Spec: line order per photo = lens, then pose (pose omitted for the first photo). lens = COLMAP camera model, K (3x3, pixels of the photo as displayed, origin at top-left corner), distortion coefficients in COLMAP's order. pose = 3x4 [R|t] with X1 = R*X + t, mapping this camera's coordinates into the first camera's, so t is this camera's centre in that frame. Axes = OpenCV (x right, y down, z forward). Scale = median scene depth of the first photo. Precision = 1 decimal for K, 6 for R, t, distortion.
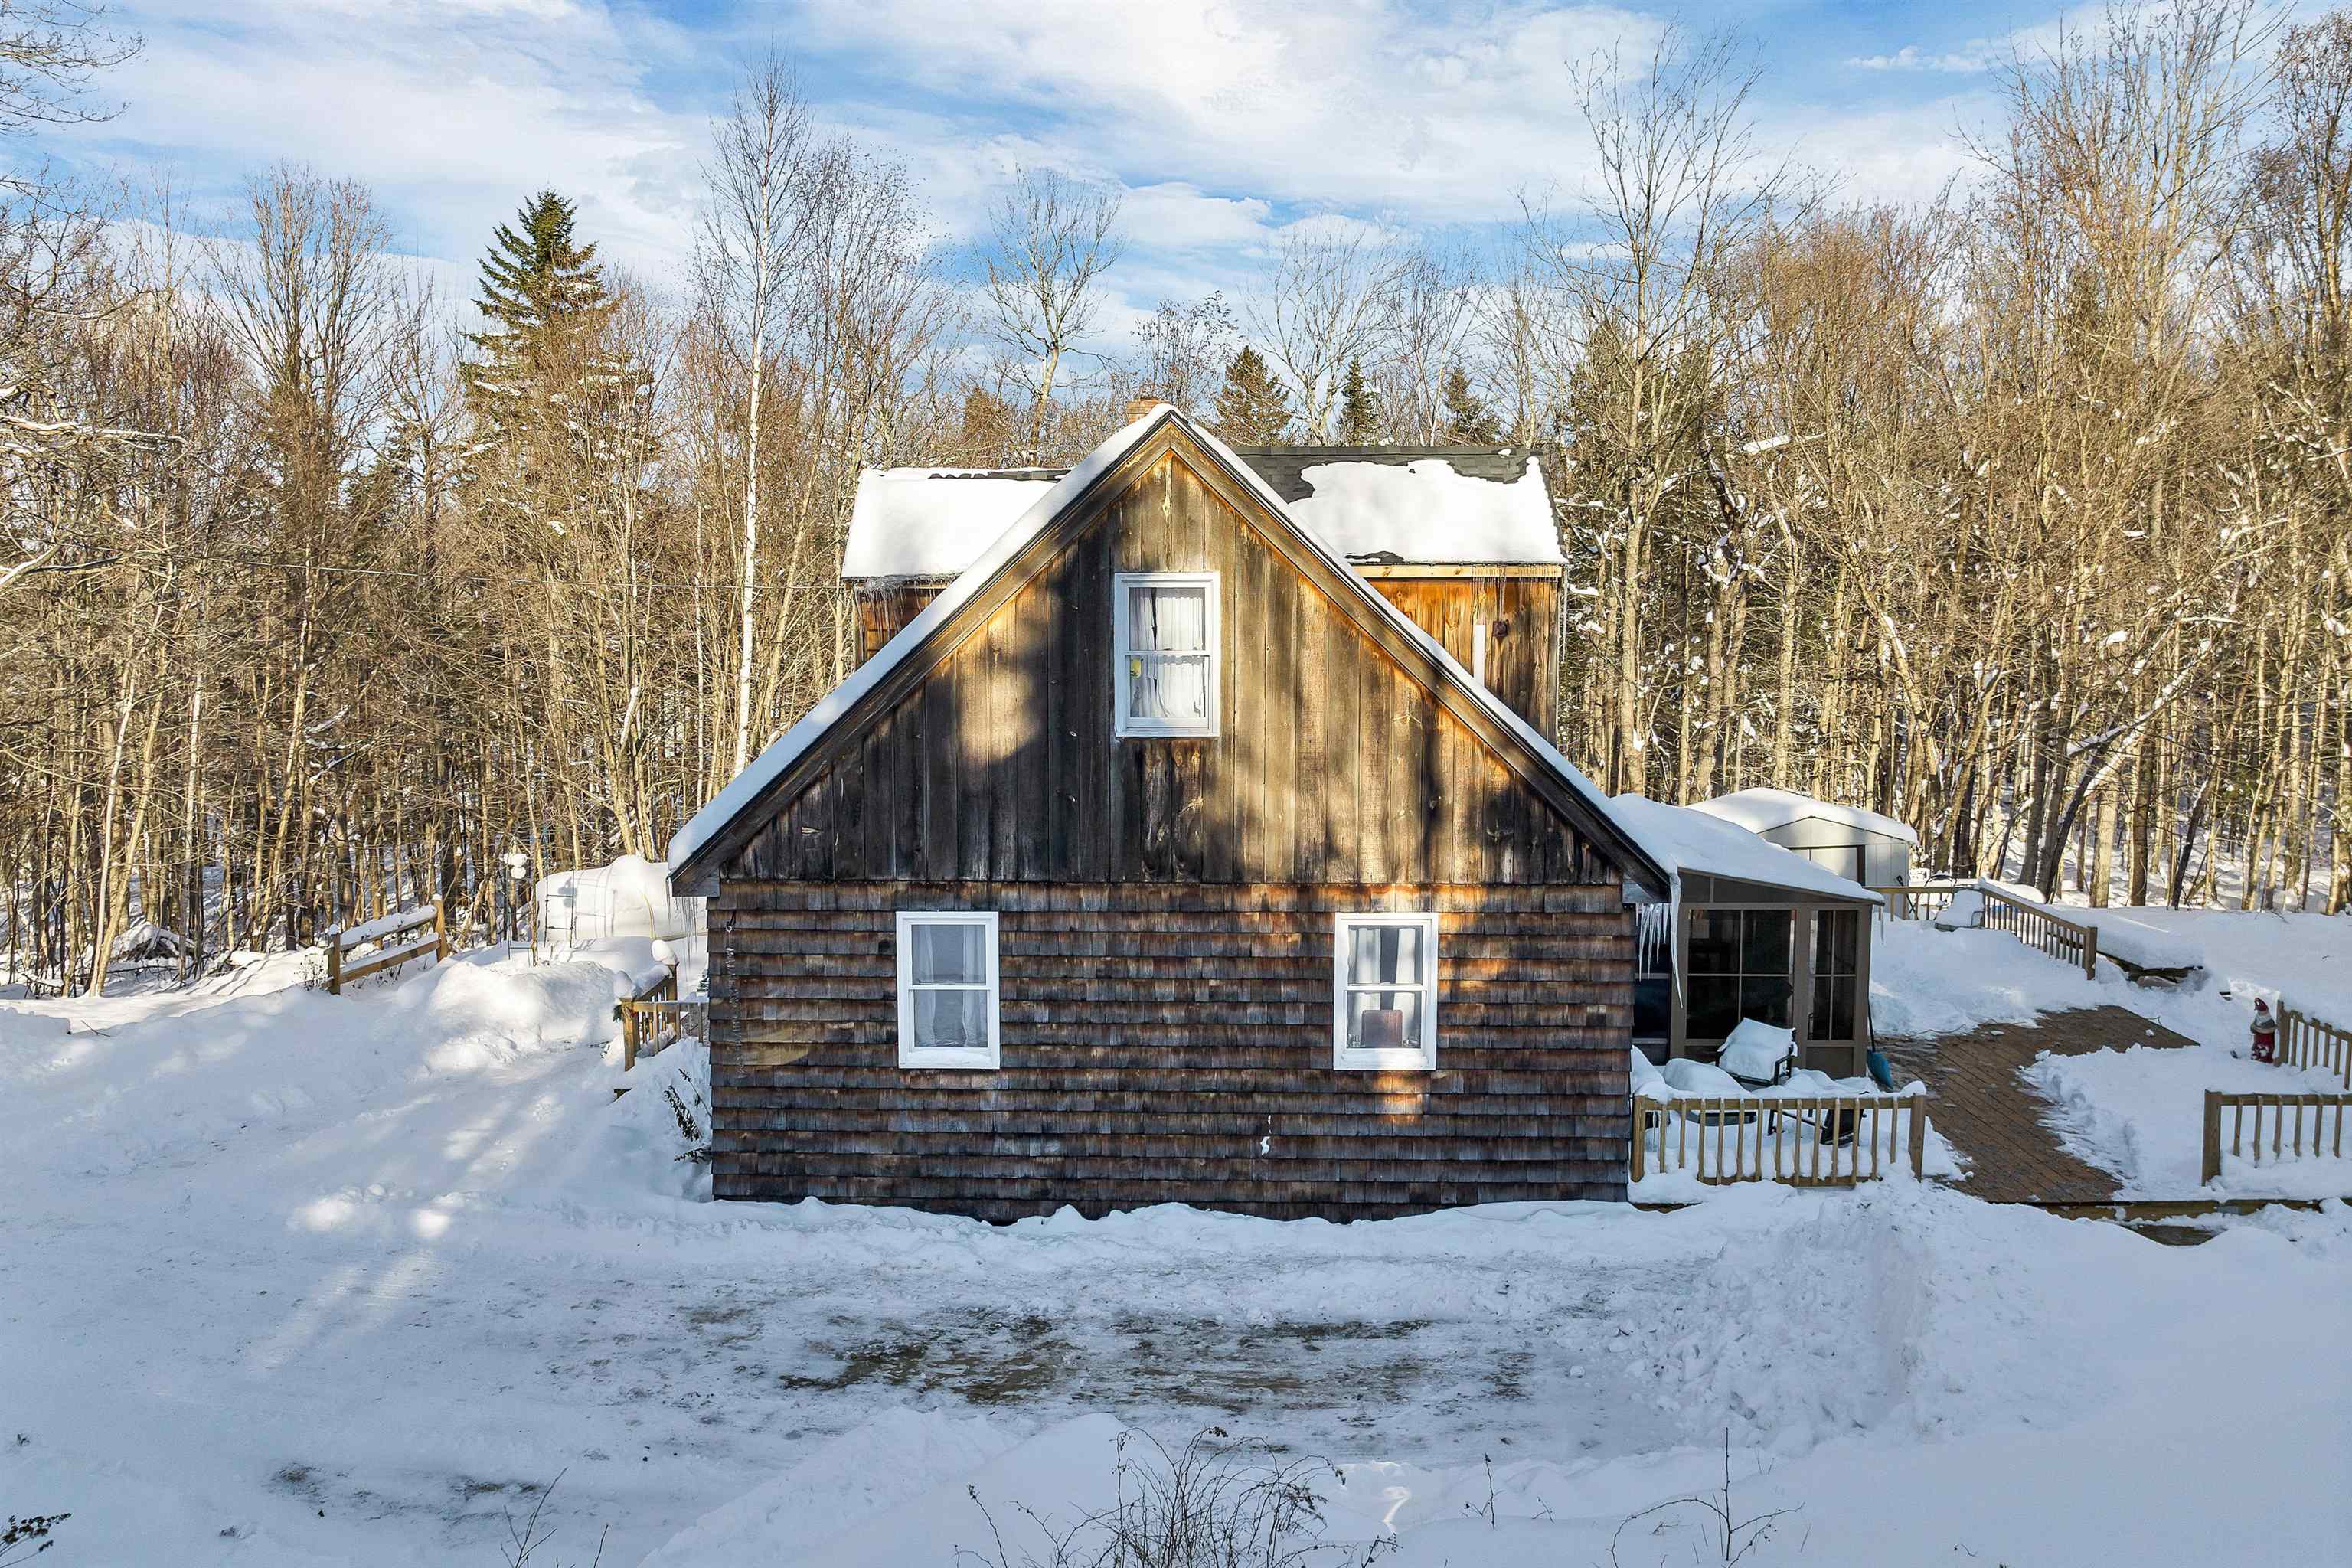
lens RADIAL K [[1693.6, 0, 1176.0], [0, 1693.6, 784.0], [0, 0, 1]] dist [-0.035559, -0.000450]
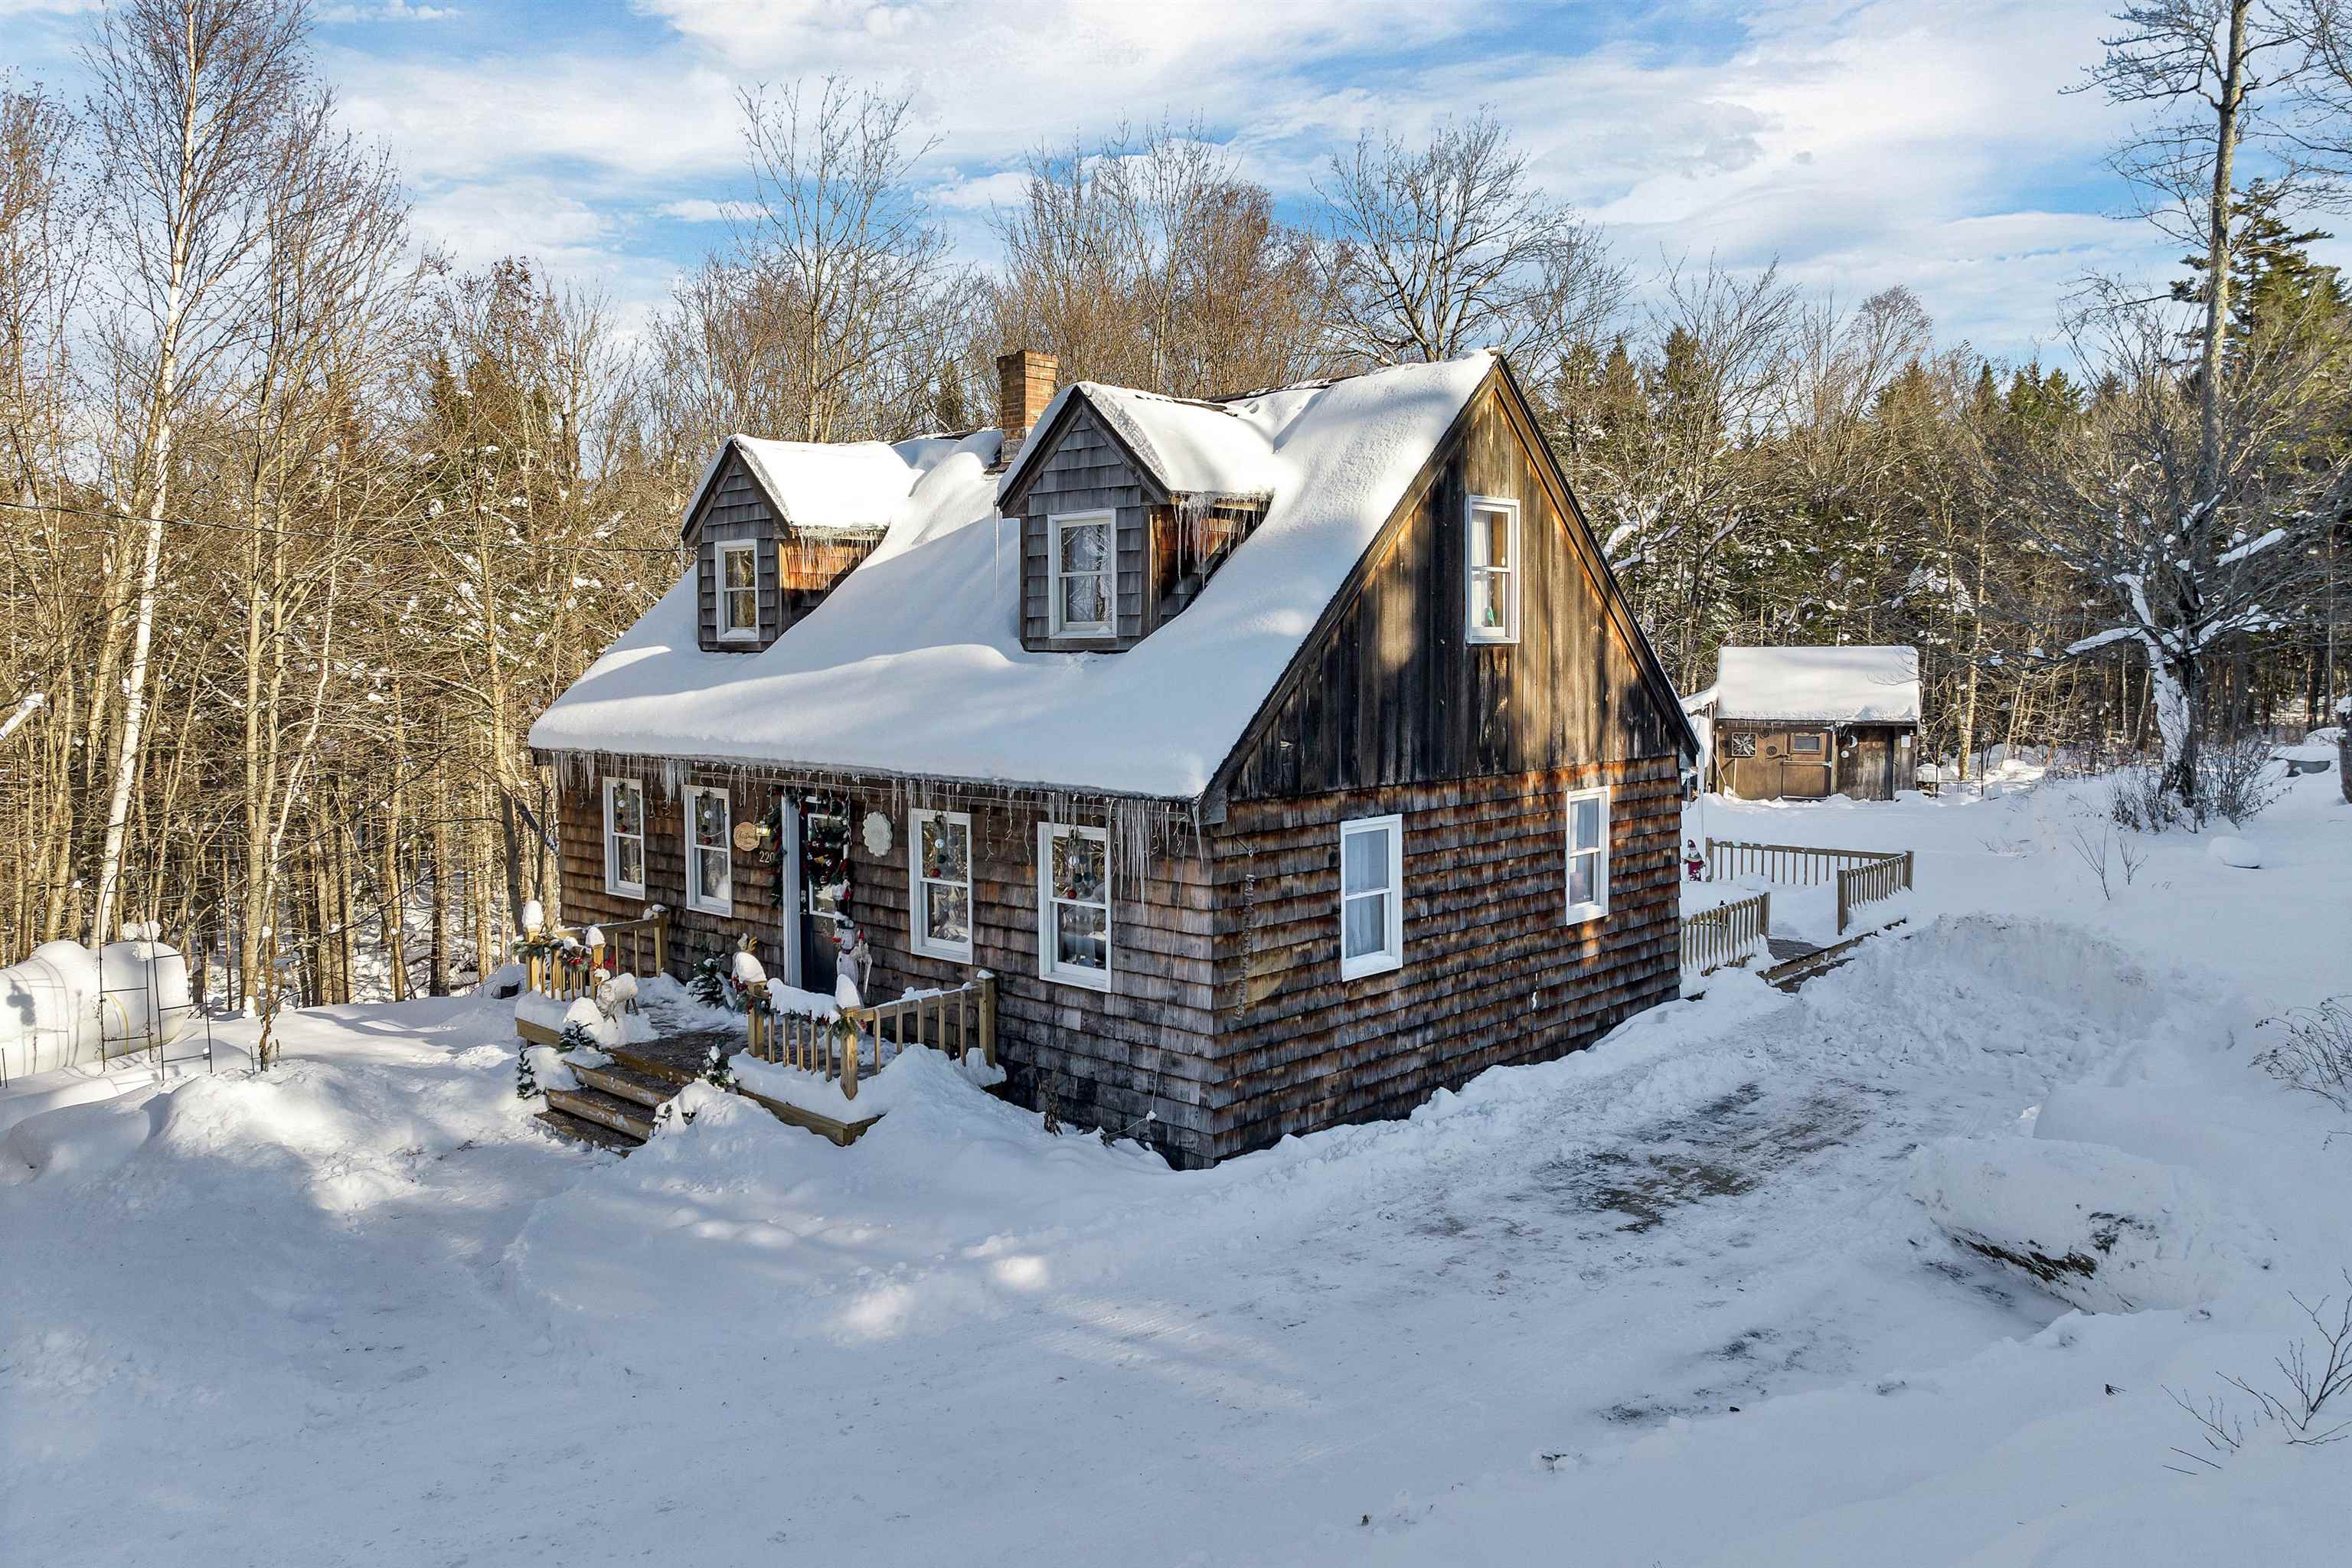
lens RADIAL K [[1693.6, 0, 1176.0], [0, 1693.6, 784.0], [0, 0, 1]] dist [-0.035559, -0.000450]
pose [[0.651707, -0.060660, 0.756041, -0.982820], [0.095212, 0.995455, -0.002204, 0.046193], [-0.752471, 0.073421, 0.654520, 0.421941]]
